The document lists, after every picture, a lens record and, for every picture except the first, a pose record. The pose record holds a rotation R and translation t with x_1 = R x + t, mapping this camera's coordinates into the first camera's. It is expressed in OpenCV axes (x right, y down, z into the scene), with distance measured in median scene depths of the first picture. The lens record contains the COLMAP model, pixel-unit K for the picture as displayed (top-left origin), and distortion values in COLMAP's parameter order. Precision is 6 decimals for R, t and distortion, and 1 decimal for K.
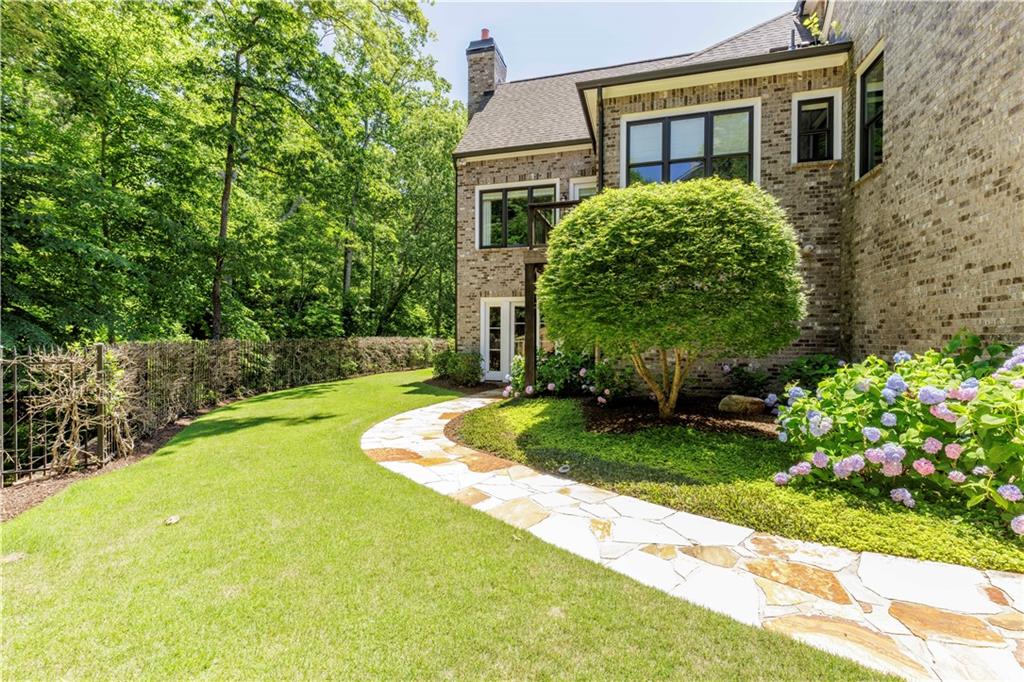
lens RADIAL K [[462.9, 0, 512.5], [0, 462.9, 334.9], [0, 0, 1]] dist [-0.001109, -0.000430]
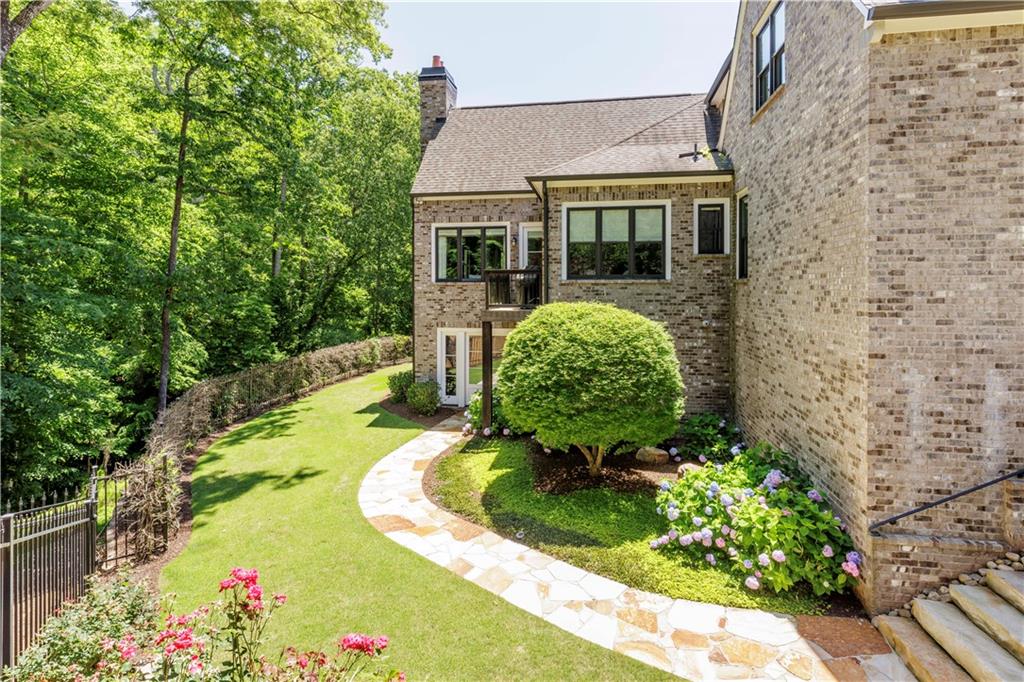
lens RADIAL K [[485.2, 0, 516.8], [0, 485.2, 315.7], [0, 0, 1]] dist [-0.002260, -0.000609]
pose [[0.992809, -0.006324, 0.119541, -0.038630], [0.006792, 0.999971, -0.003506, -0.198428], [-0.119516, 0.004293, 0.992823, -0.260091]]
